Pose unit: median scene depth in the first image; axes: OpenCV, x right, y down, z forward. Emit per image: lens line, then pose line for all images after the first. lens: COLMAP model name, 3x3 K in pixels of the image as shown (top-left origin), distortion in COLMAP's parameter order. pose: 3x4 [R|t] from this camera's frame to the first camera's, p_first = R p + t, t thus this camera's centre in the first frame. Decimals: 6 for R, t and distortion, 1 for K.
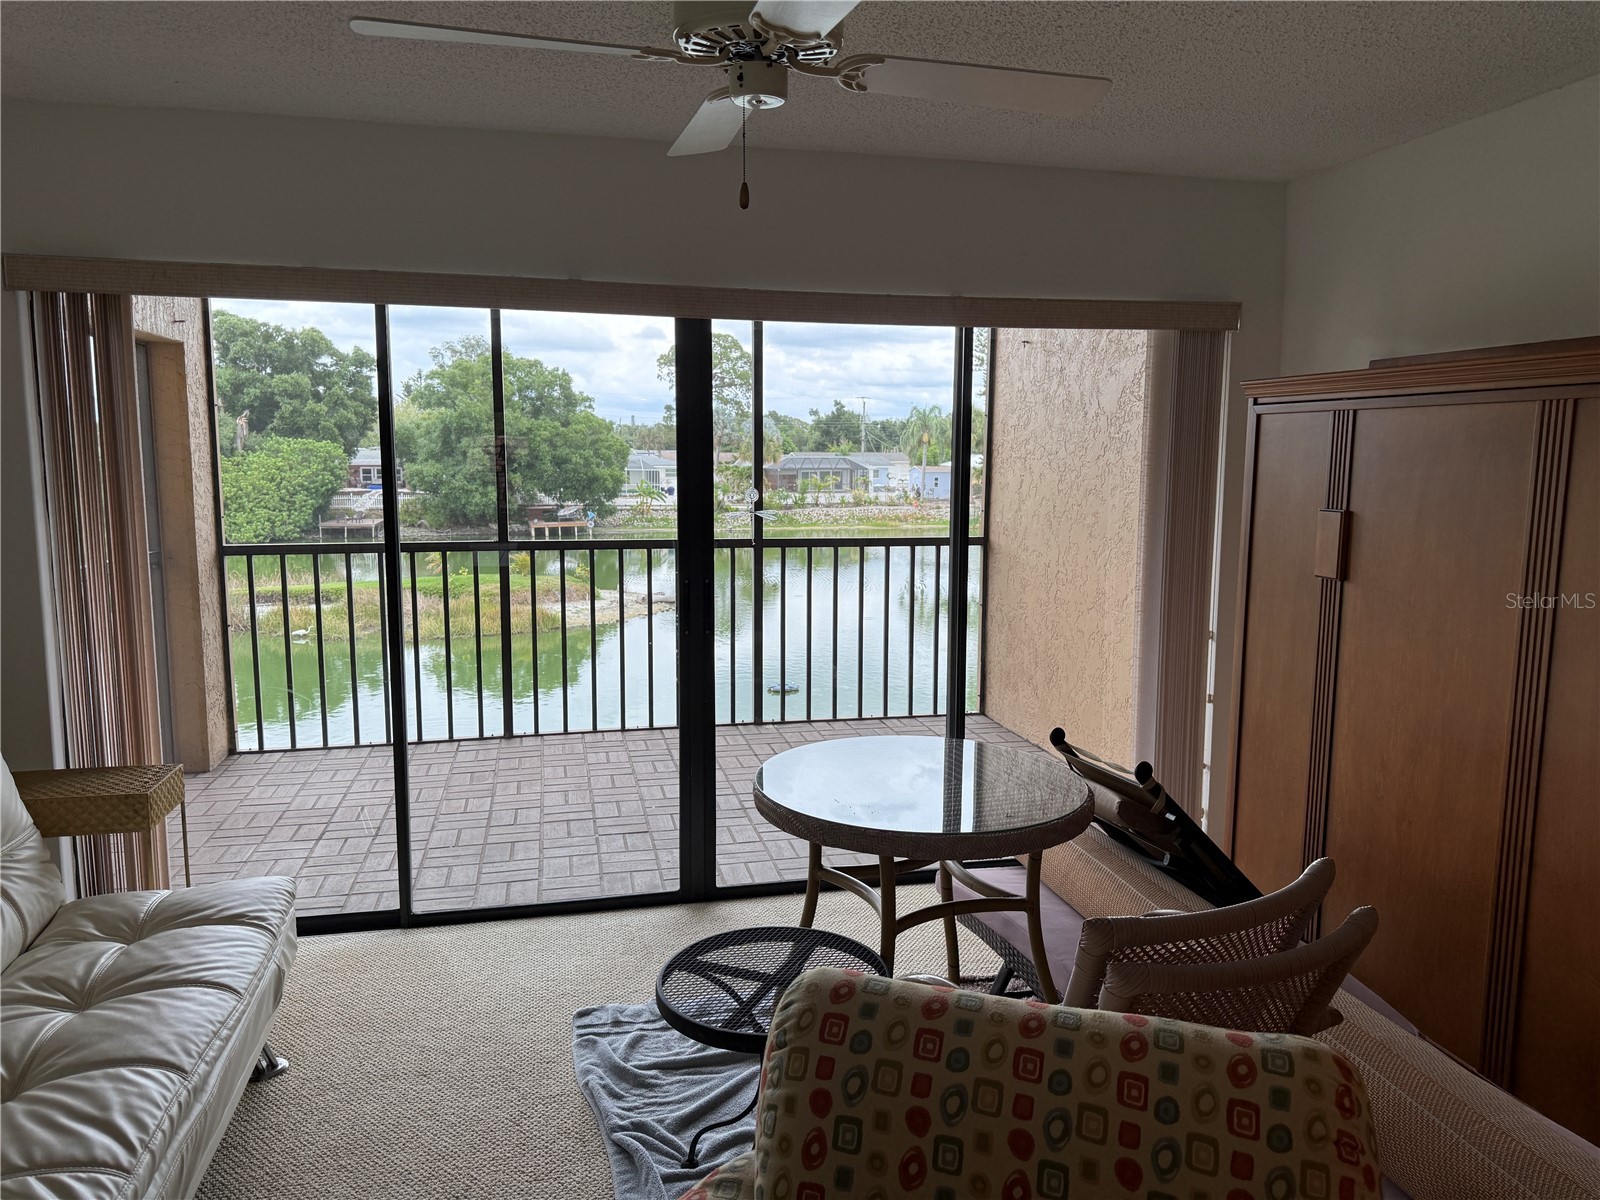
lens RADIAL K [[1119.1, 0, 803.1], [0, 1119.1, 602.3], [0, 0, 1]] dist [0.119675, -0.218683]
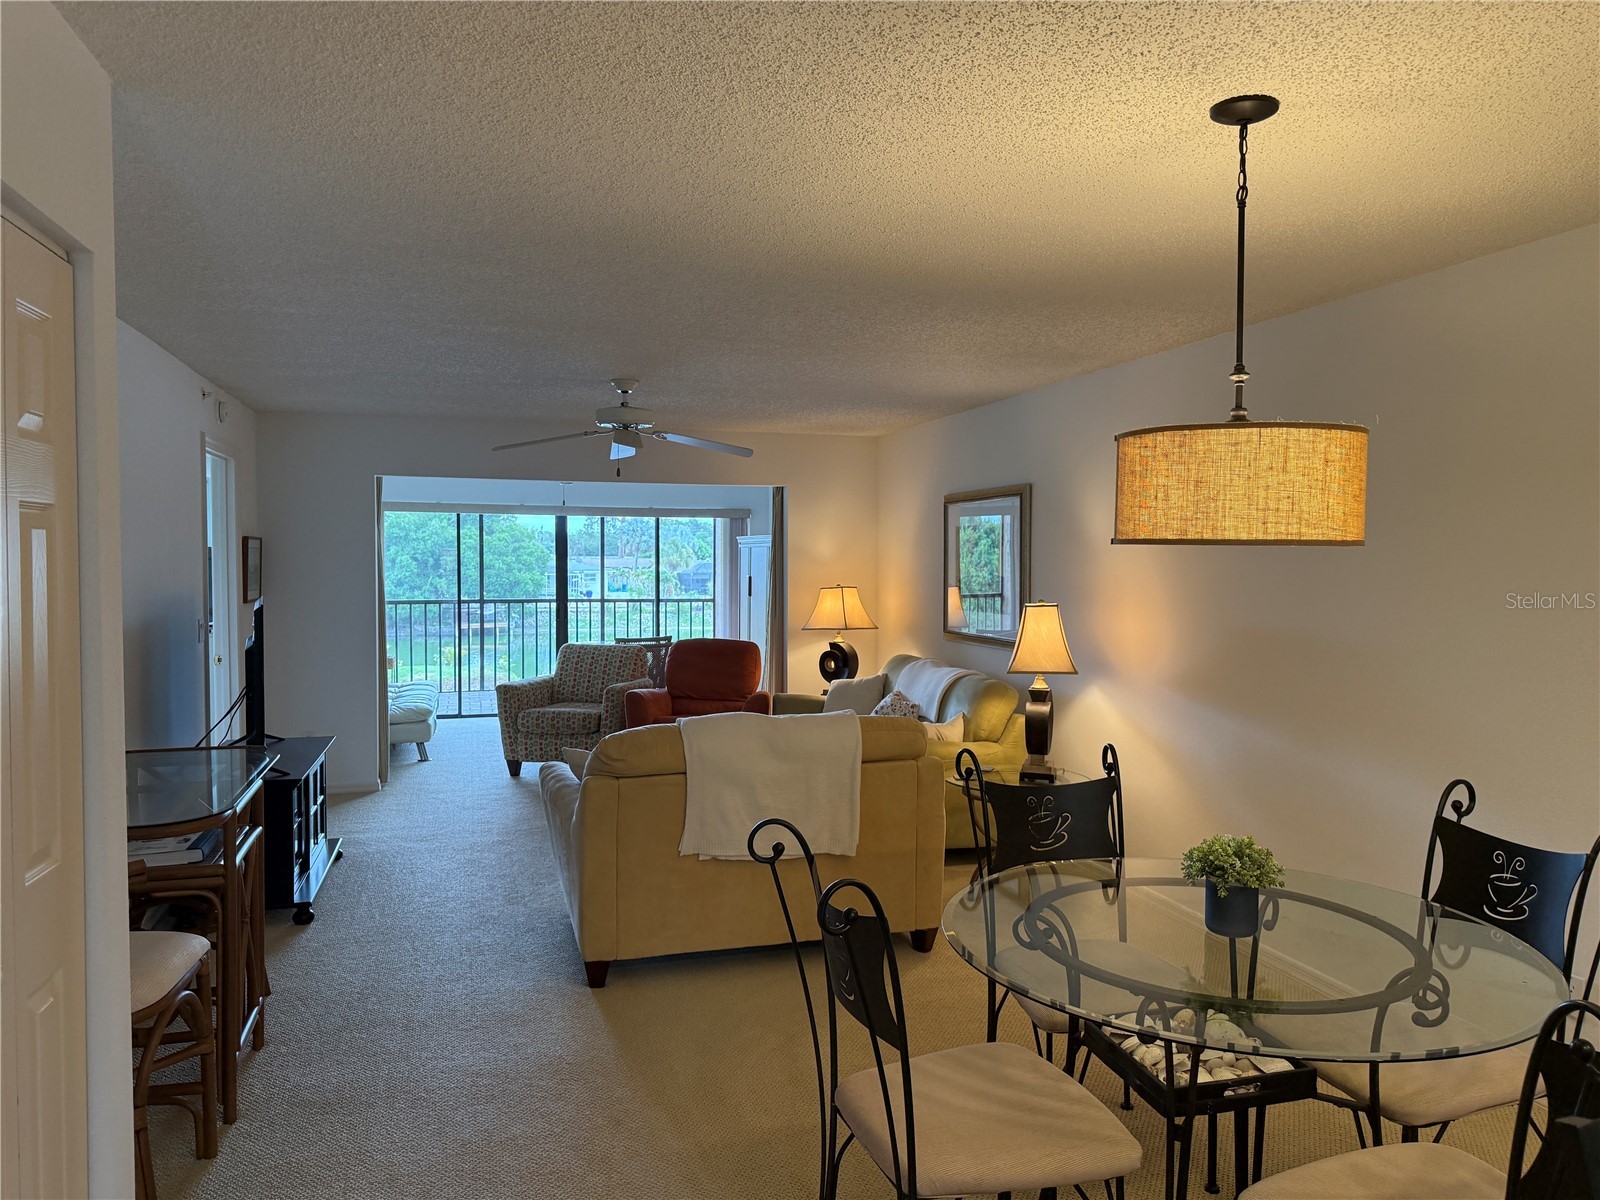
lens RADIAL K [[1119.1, 0, 803.1], [0, 1119.1, 602.3], [0, 0, 1]] dist [0.119675, -0.218683]
pose [[0.997683, -0.004395, 0.067891, 0.016355], [0.010627, 0.995730, -0.091696, 0.011088], [-0.067198, 0.092205, 0.993470, -0.093583]]
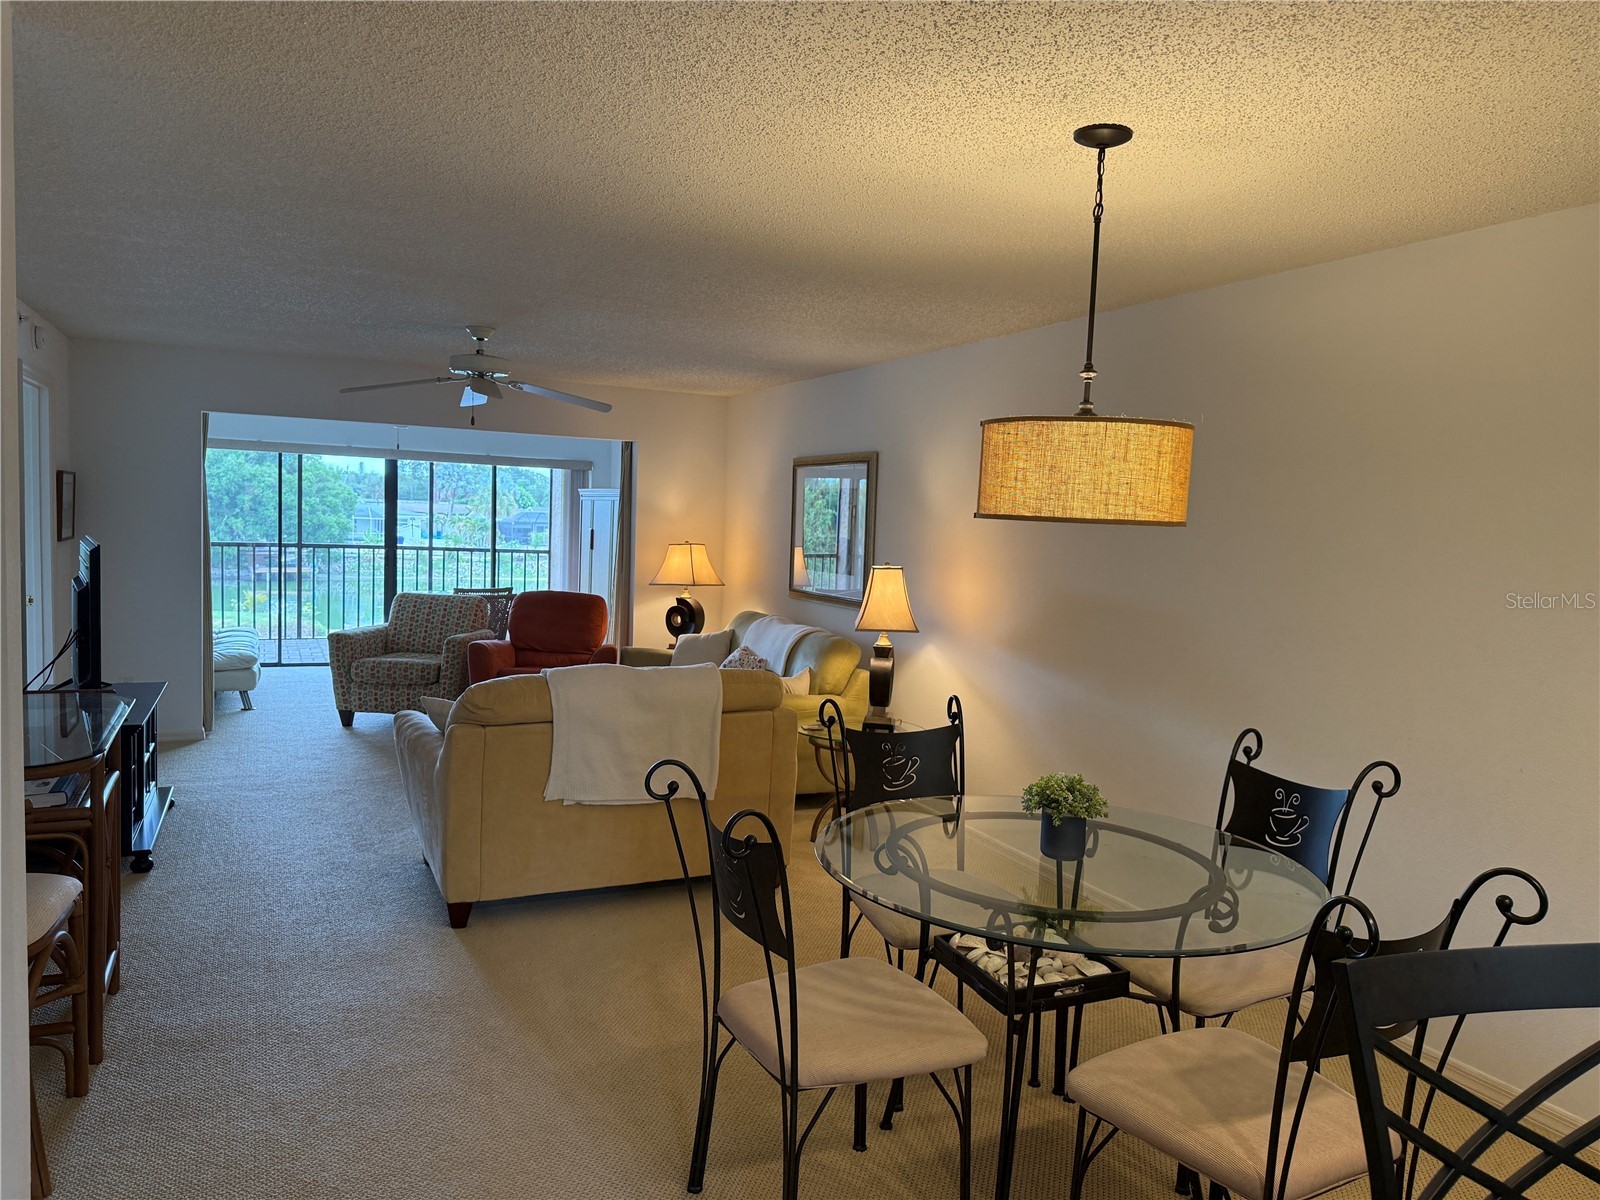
lens RADIAL K [[1119.1, 0, 803.1], [0, 1119.1, 602.3], [0, 0, 1]] dist [0.119675, -0.218683]
pose [[0.974981, 0.015572, 0.221741, 0.014069], [-0.004106, 0.998635, -0.052074, 0.011202], [-0.222249, 0.049861, 0.973714, -0.096062]]
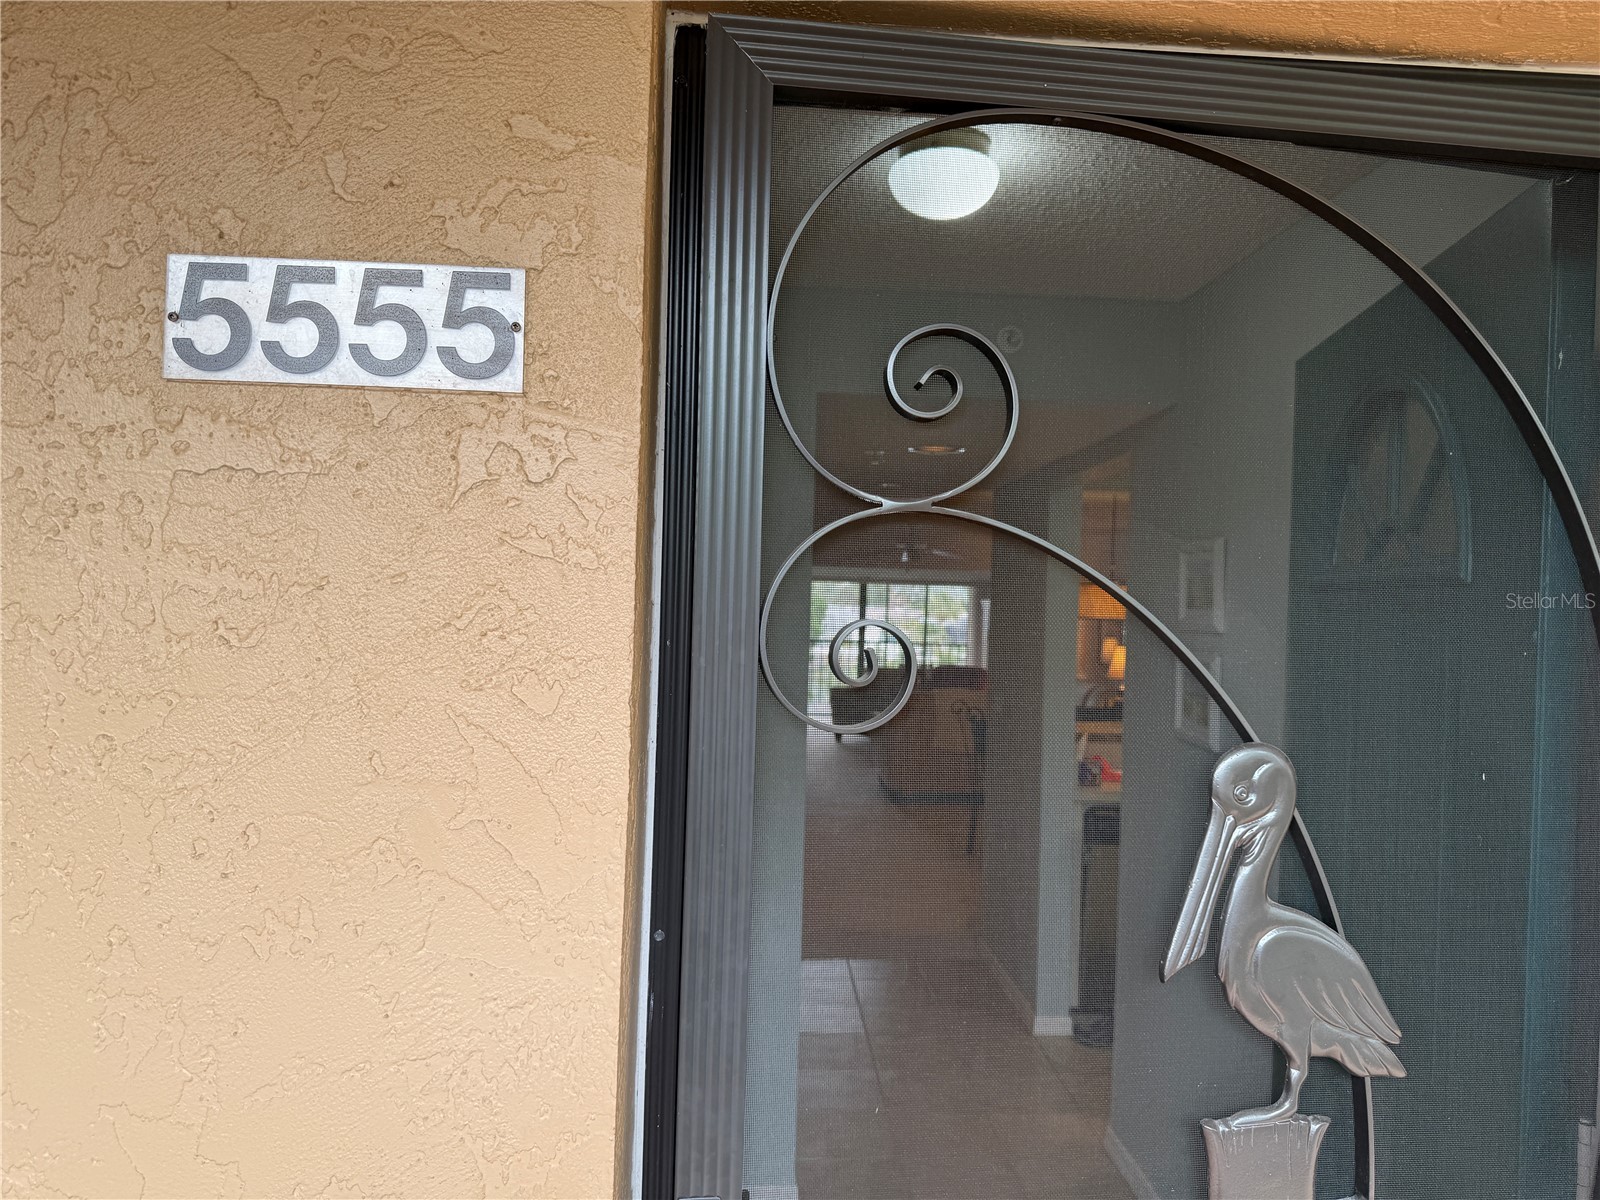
lens RADIAL K [[1129.9, 0, 806.8], [0, 1129.9, 612.3], [0, 0, 1]] dist [0.065195, -0.080143]
pose [[0.985887, 0.021748, -0.165994, 0.020621], [-0.042835, 0.991291, -0.124531, 0.019225], [0.161840, 0.129884, 0.978232, -0.160846]]
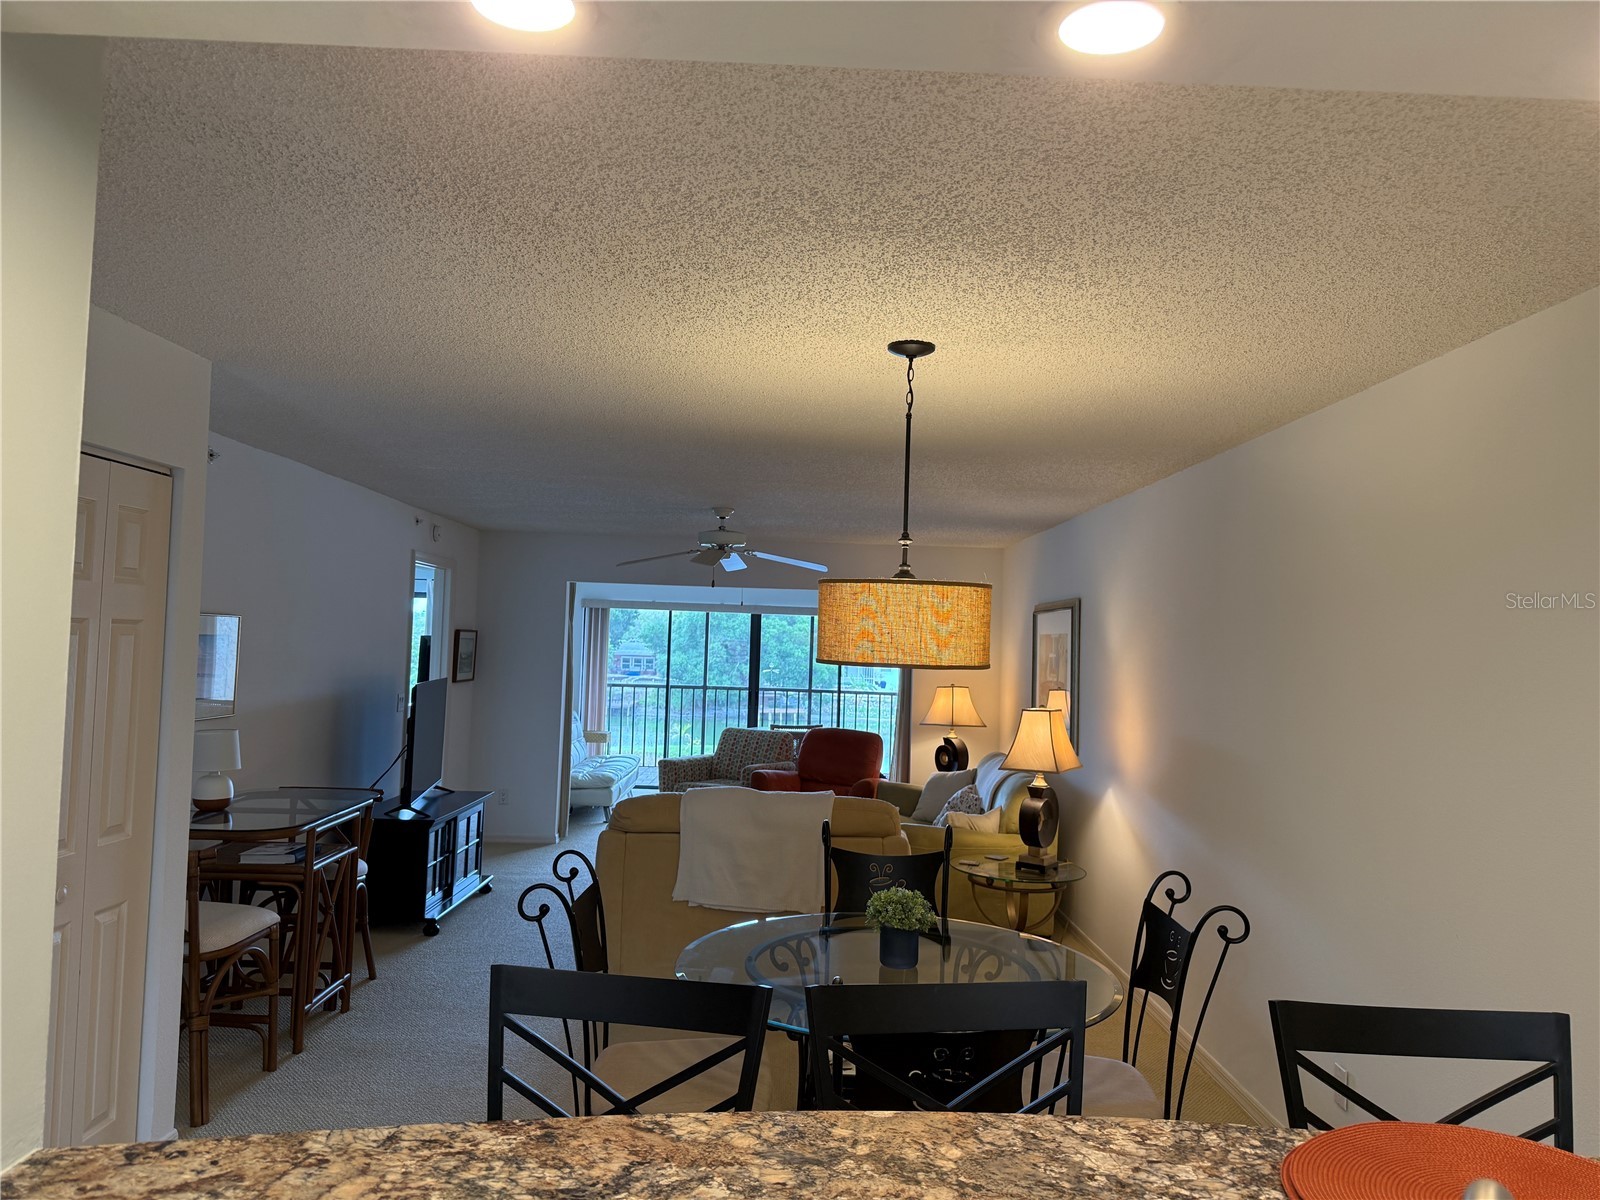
lens RADIAL K [[1119.1, 0, 803.1], [0, 1119.1, 602.3], [0, 0, 1]] dist [0.119675, -0.218683]
pose [[0.978775, 0.018687, -0.204082, 0.034603], [-0.053725, 0.984403, -0.167525, 0.011565], [0.197768, 0.174933, 0.964513, -0.104075]]
